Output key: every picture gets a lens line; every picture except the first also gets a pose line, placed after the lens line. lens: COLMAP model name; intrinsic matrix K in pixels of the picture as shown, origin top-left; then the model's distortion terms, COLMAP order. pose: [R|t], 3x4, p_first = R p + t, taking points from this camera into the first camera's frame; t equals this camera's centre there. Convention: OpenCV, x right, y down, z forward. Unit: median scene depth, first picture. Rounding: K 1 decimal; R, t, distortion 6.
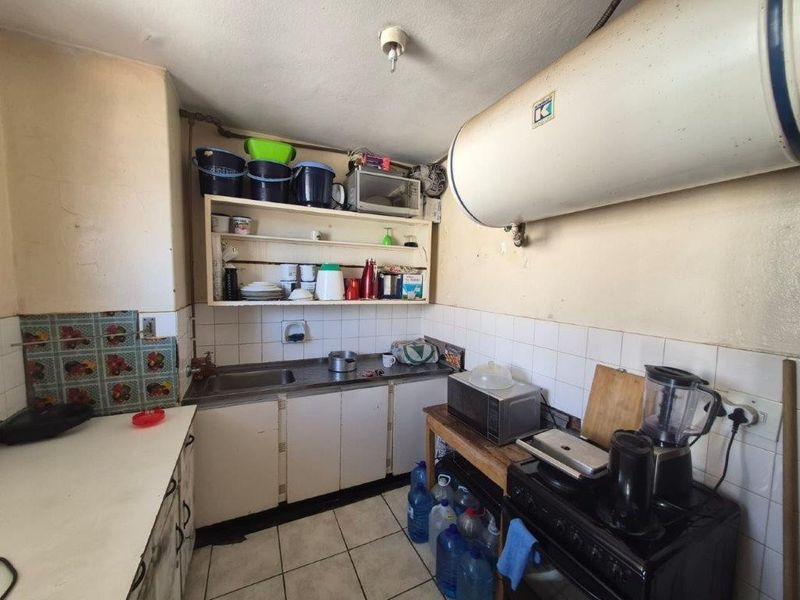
lens RADIAL K [[311.4, 0, 396.3], [0, 311.4, 302.4], [0, 0, 1]] dist [-0.000340, 0.000454]
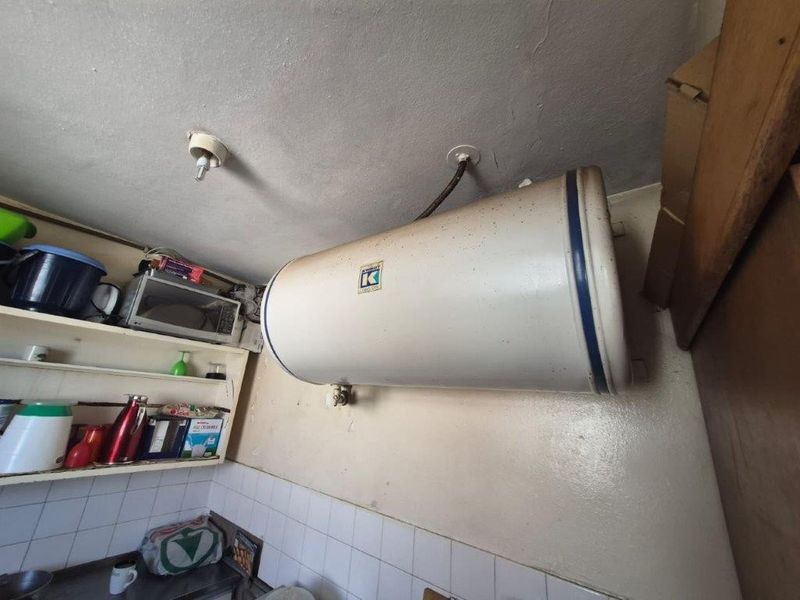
lens RADIAL K [[311.4, 0, 397.7], [0, 311.4, 297.8], [0, 0, 1]] dist [-0.000340, 0.000454]
pose [[0.877016, 0.194590, 0.439292, 0.083062], [-0.022962, 0.930244, -0.366223, -0.120558], [-0.479912, 0.311097, 0.820307, 0.135537]]
